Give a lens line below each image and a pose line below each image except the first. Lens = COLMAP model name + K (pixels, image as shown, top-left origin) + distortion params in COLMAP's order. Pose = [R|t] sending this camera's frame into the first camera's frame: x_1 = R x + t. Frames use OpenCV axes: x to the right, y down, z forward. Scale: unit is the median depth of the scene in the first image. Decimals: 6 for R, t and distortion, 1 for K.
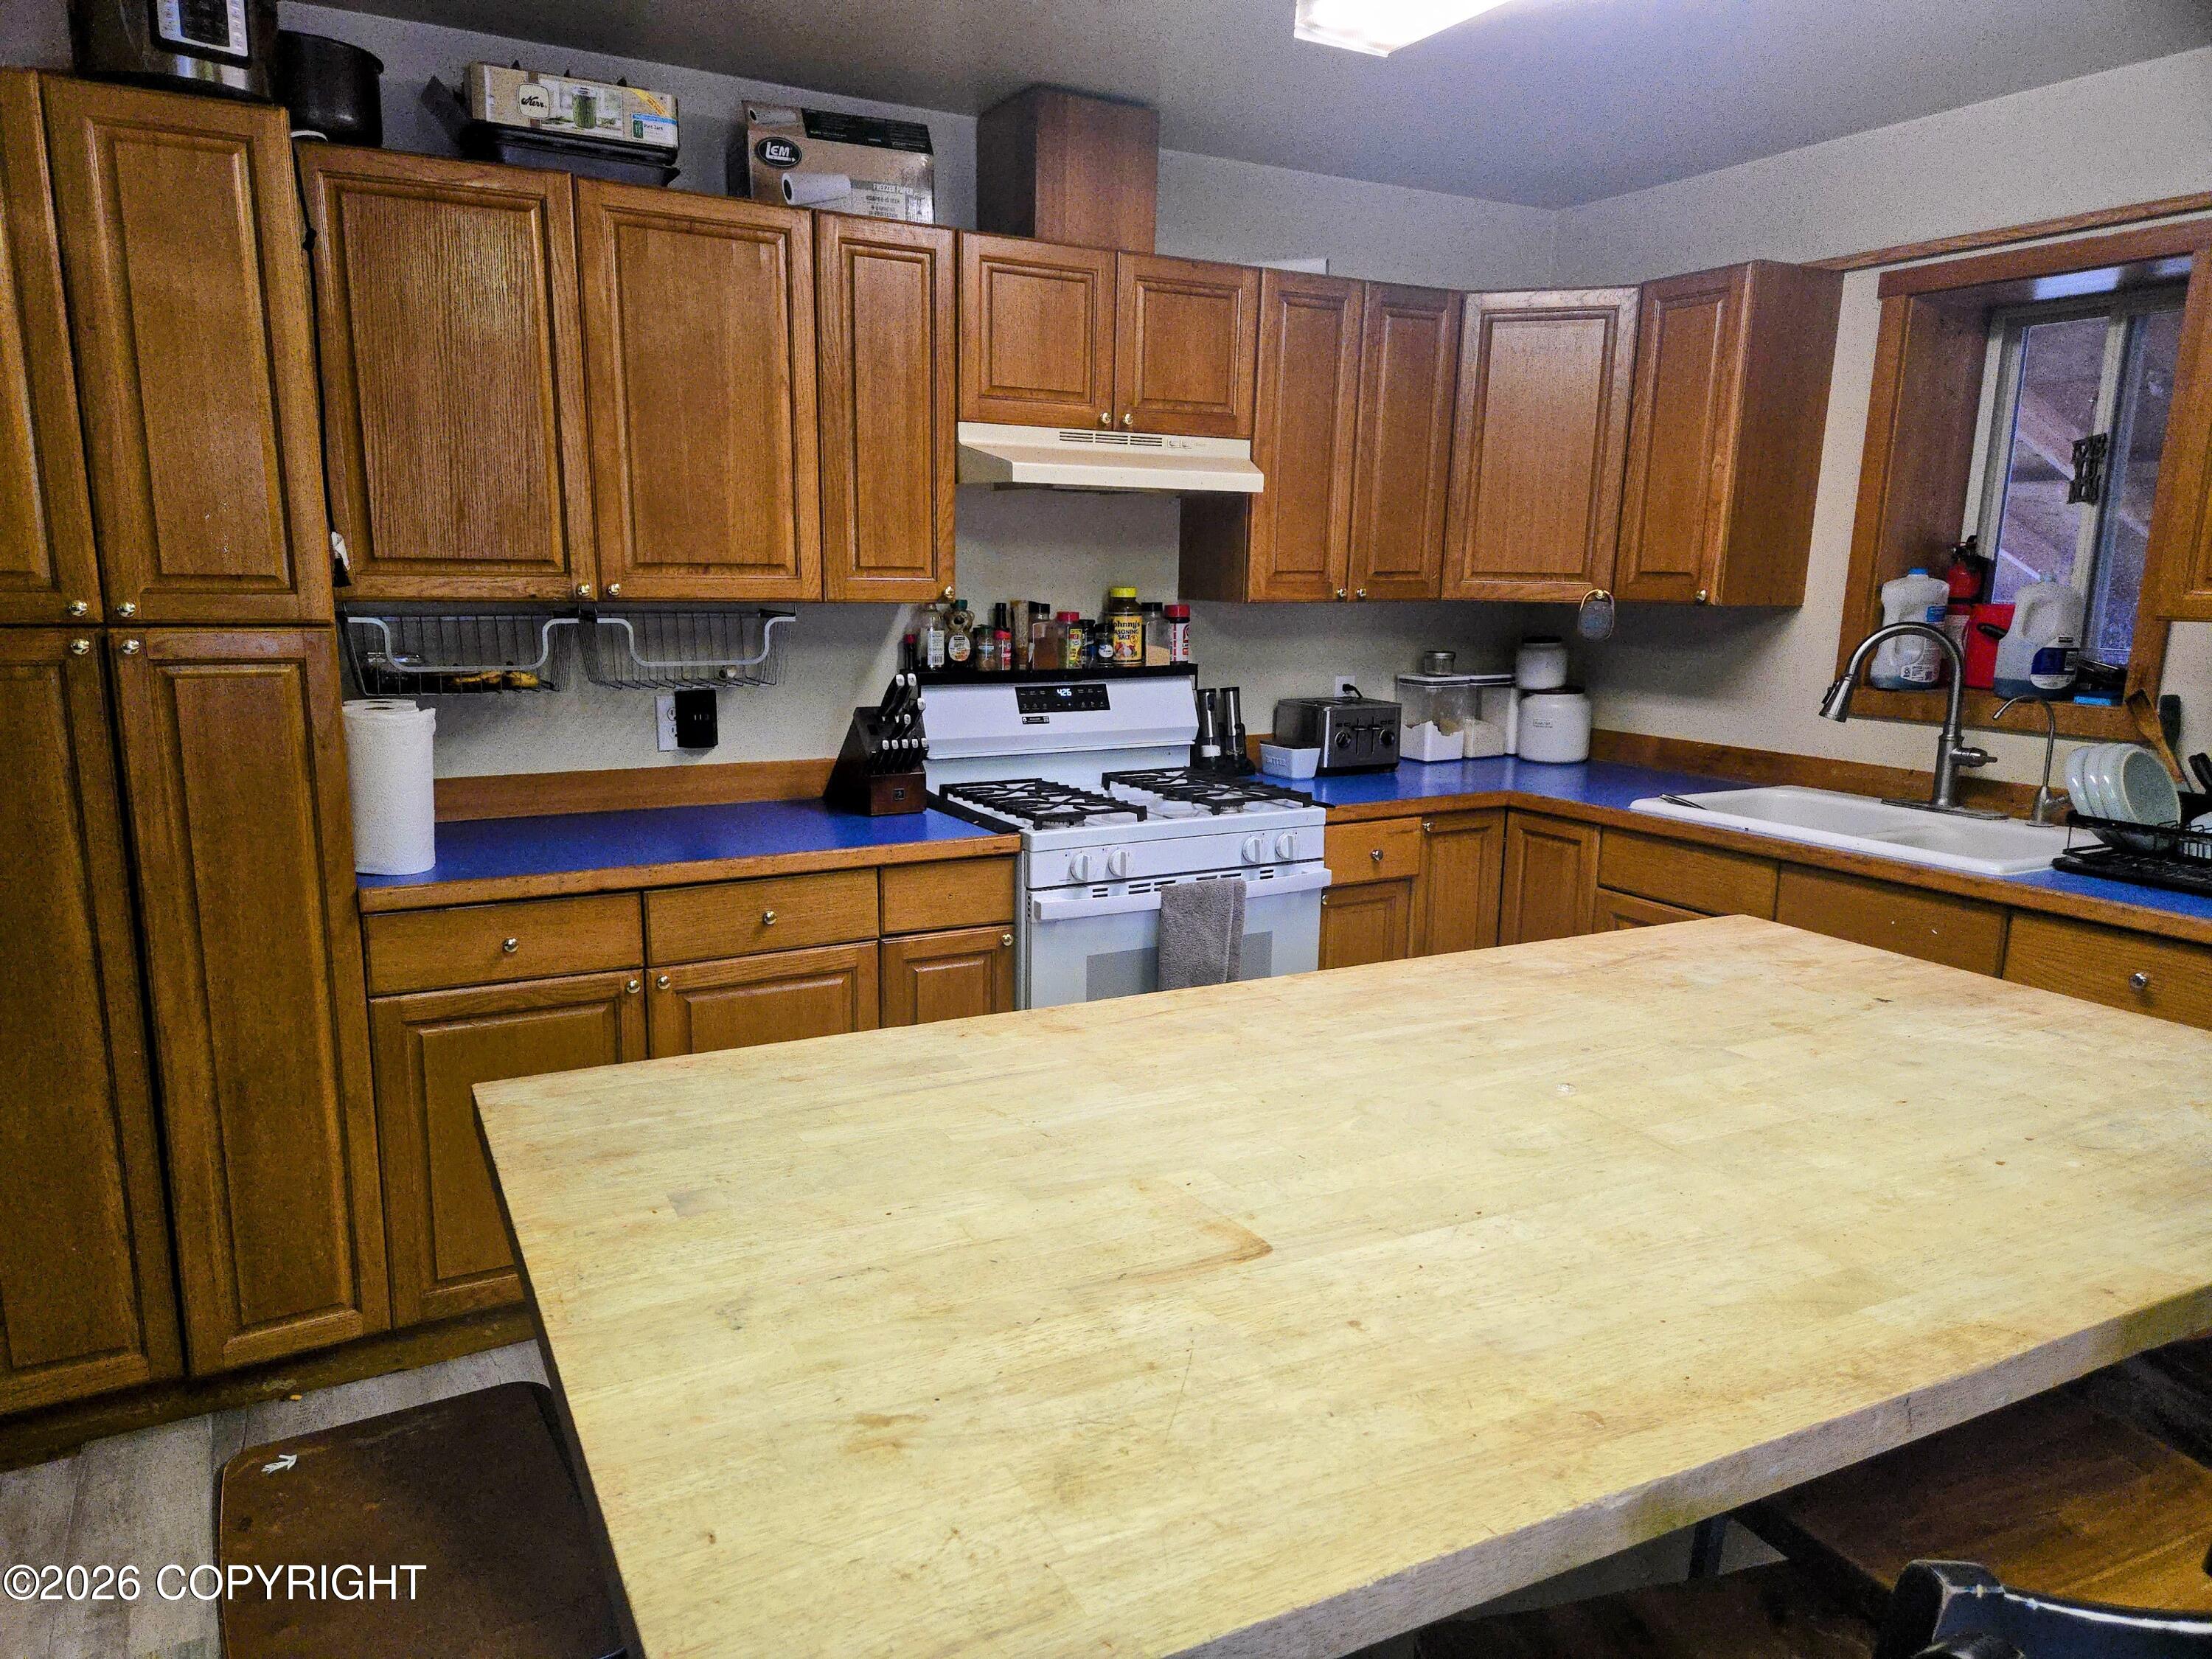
lens RADIAL K [[1470.4, 0, 1104.6], [0, 1470.4, 860.3], [0, 0, 1]] dist [0.064324, -0.054969]
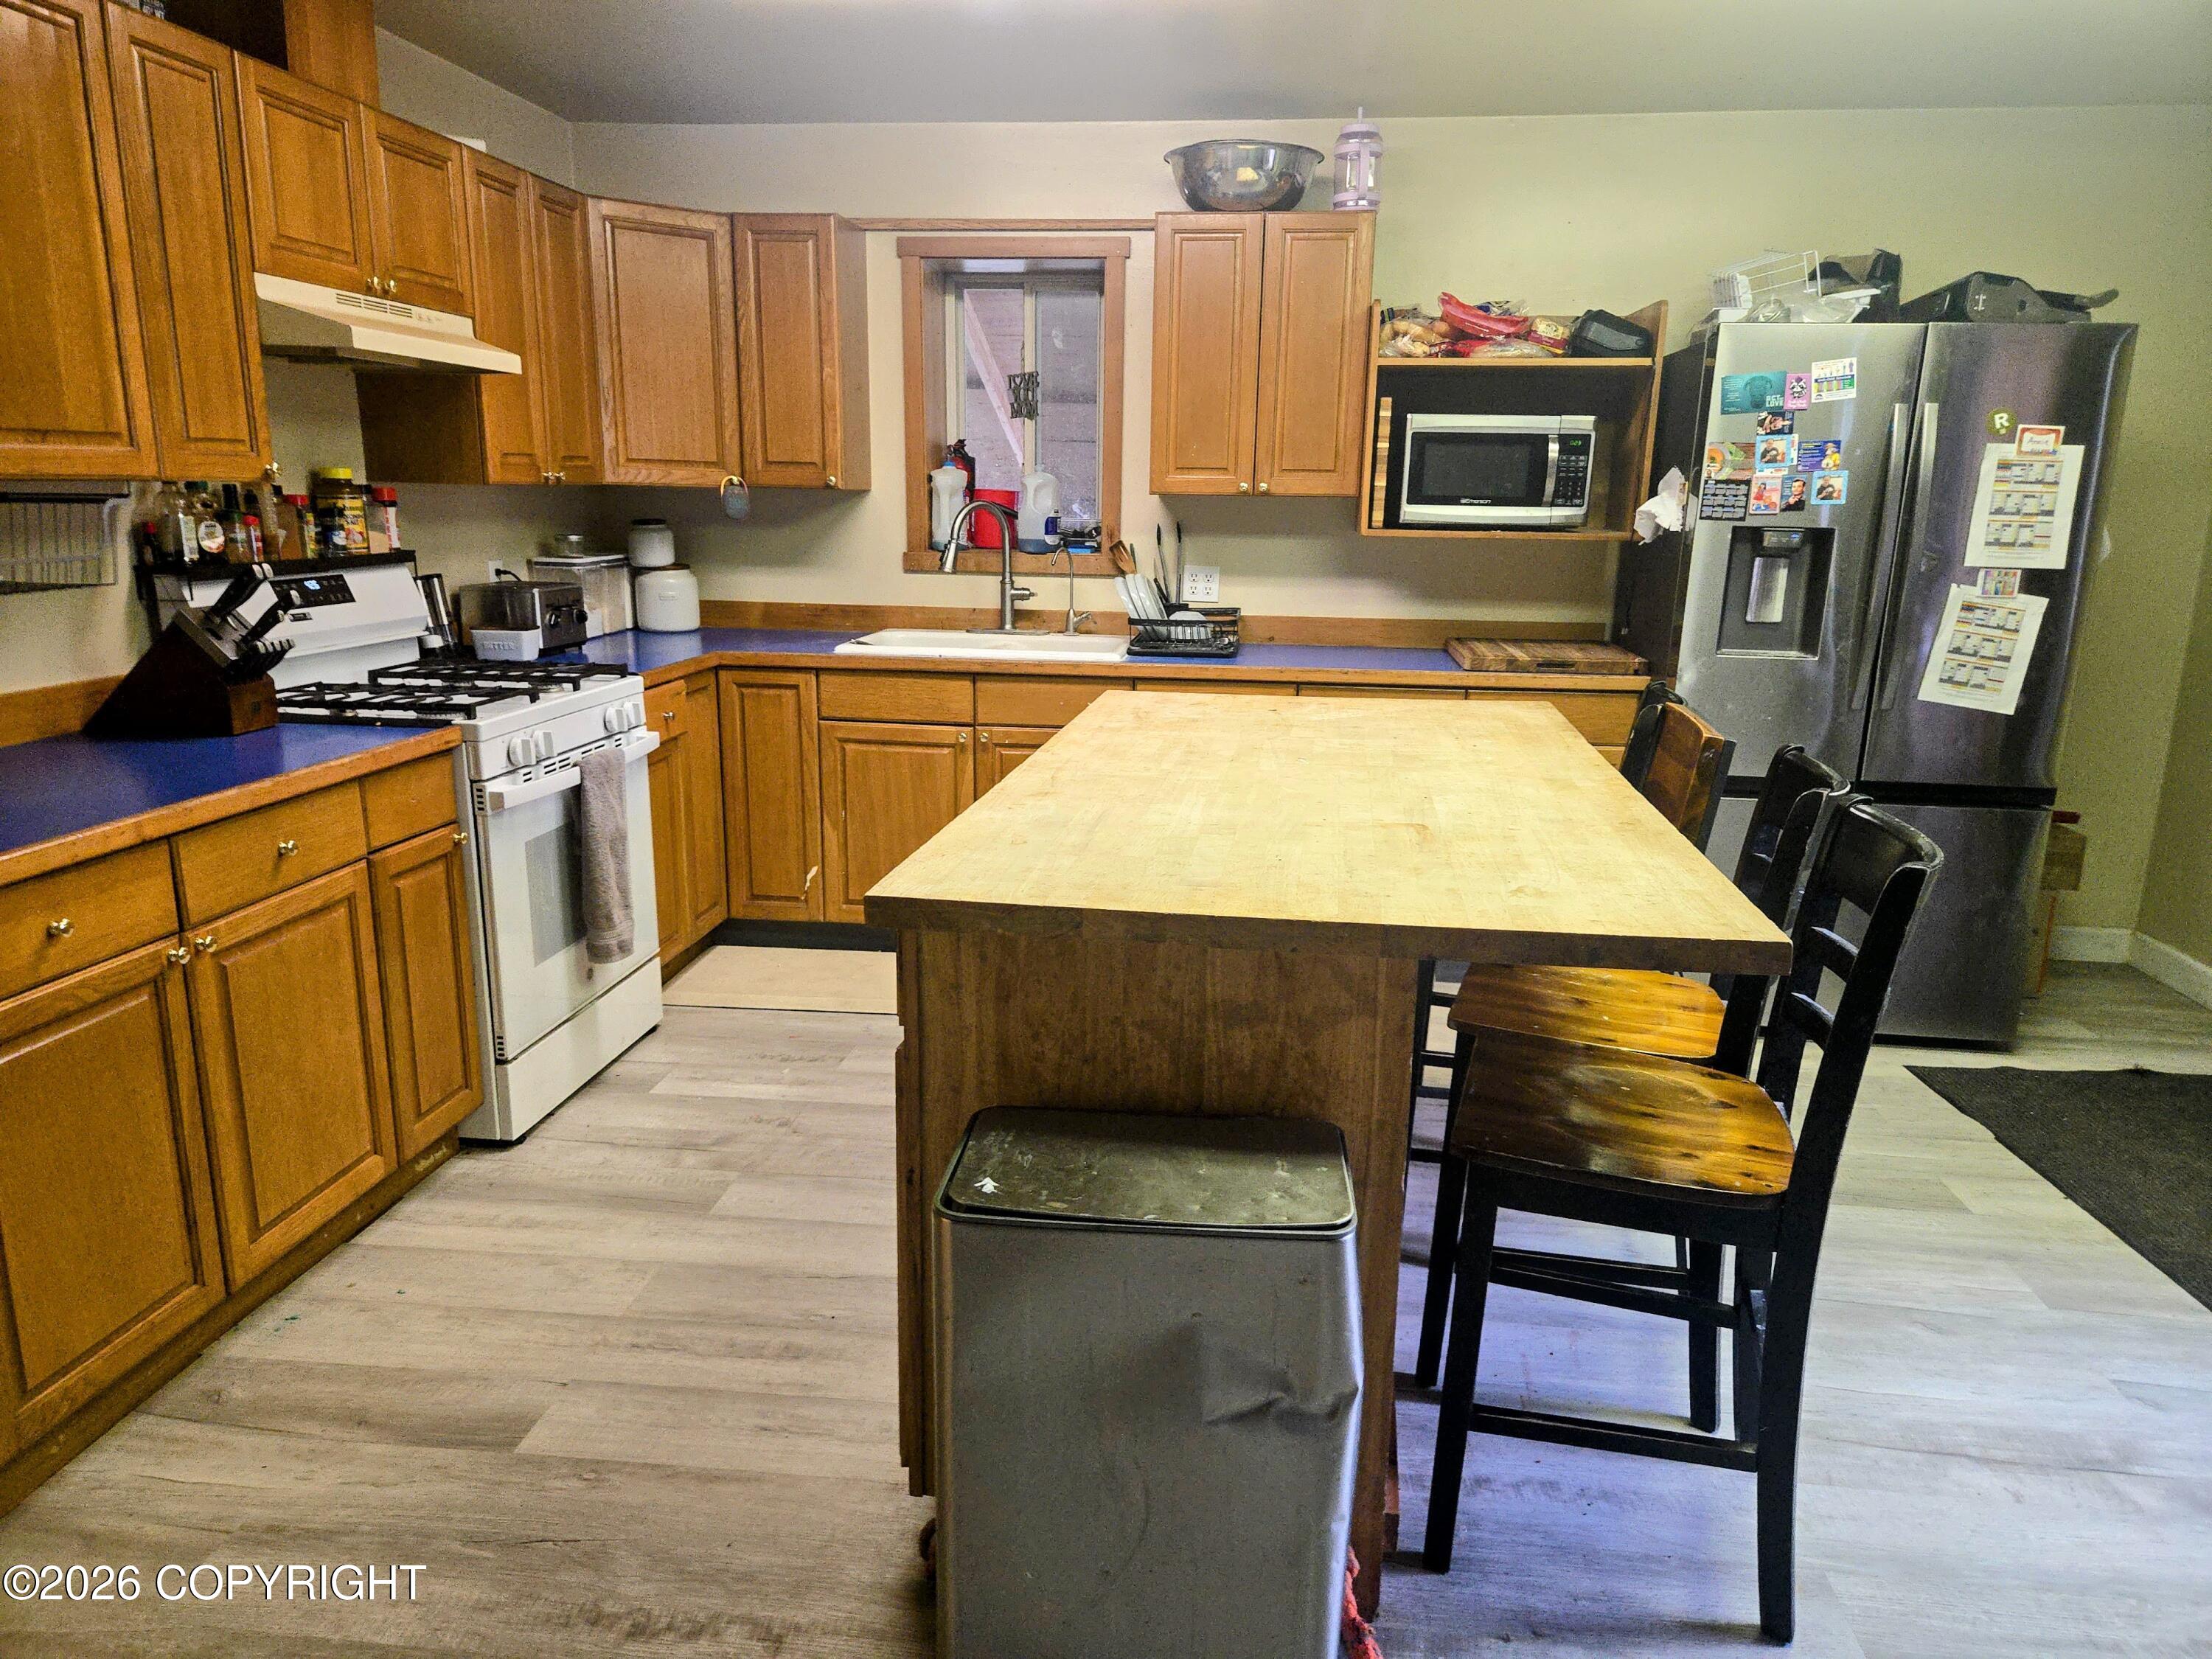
lens RADIAL K [[1503.3, 0, 1098.2], [0, 1503.3, 835.4], [0, 0, 1]] dist [0.071349, -0.064059]
pose [[0.576490, -0.186497, 0.795537, -0.544628], [0.153094, 0.981016, 0.119038, -0.001909], [-0.802634, 0.053168, 0.594097, 0.074962]]
